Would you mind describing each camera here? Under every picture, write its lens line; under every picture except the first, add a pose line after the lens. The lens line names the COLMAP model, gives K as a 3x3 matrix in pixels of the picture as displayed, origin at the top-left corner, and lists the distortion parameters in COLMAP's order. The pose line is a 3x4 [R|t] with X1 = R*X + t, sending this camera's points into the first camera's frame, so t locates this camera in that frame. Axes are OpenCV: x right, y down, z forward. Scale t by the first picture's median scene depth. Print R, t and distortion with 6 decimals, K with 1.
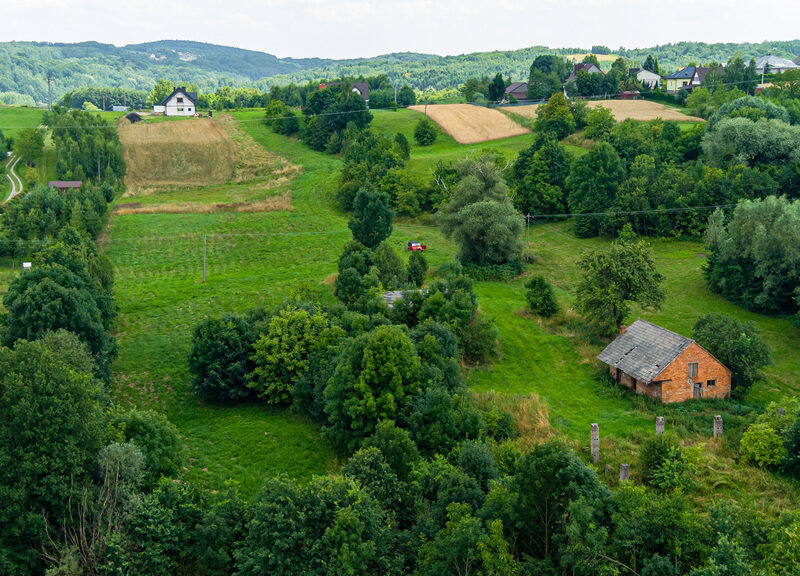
lens RADIAL K [[1177.3, 0, 398.0], [0, 1177.3, 285.0], [0, 0, 1]] dist [0.176669, 0.000000]
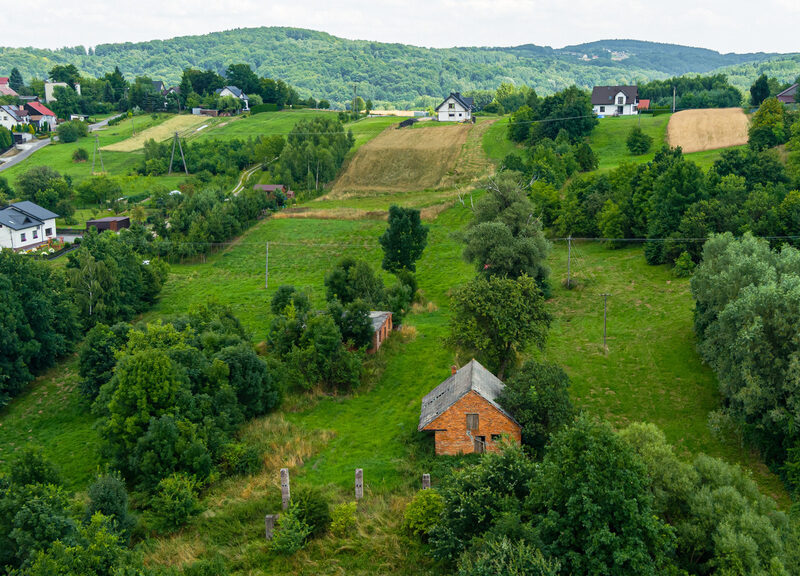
lens RADIAL K [[1177.3, 0, 400.8], [0, 1177.3, 286.8], [0, 0, 1]] dist [0.176669, 0.000000]
pose [[0.932323, 0.059230, -0.356744, 0.183329], [-0.058334, 0.998209, 0.013280, -0.014322], [0.356892, 0.008428, 0.934108, 0.048941]]
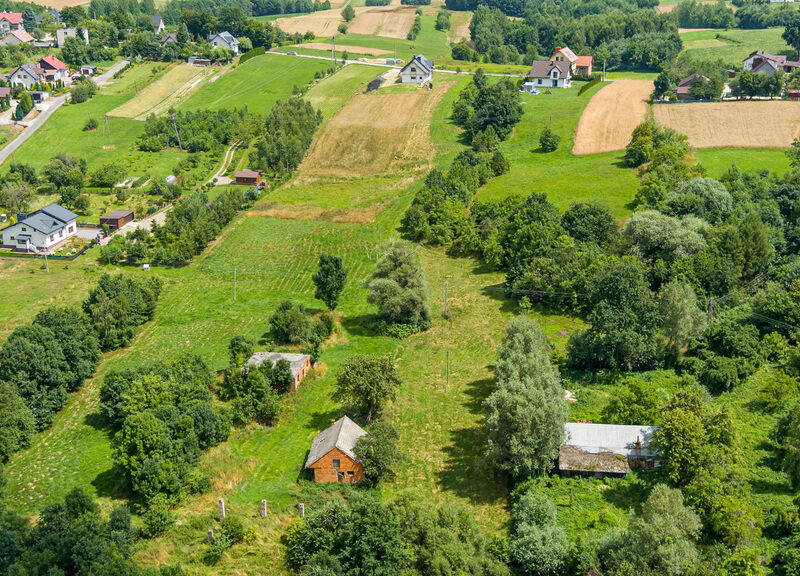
lens RADIAL K [[1177.3, 0, 399.2], [0, 1177.3, 289.2], [0, 0, 1]] dist [0.176669, 0.000000]
pose [[0.928136, 0.116536, -0.353530, 0.298897], [-0.069766, 0.987360, 0.142312, -0.133537], [0.365646, -0.107421, 0.924534, -0.127005]]
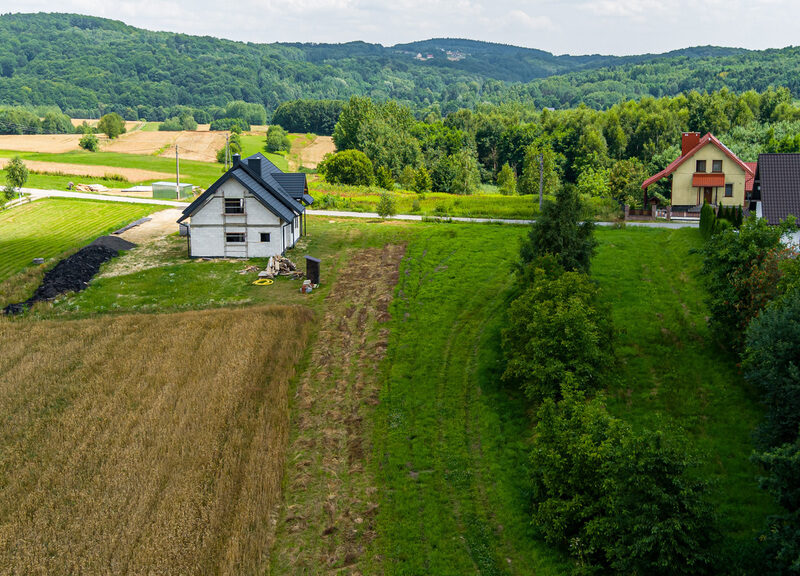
lens RADIAL K [[1177.3, 0, 401.6], [0, 1177.3, 288.7], [0, 0, 1]] dist [0.176669, 0.000000]
pose [[0.975060, 0.040389, -0.218236, -0.095288], [-0.039303, 0.999184, 0.009316, -0.173607], [0.218435, -0.000507, 0.975851, 0.897056]]
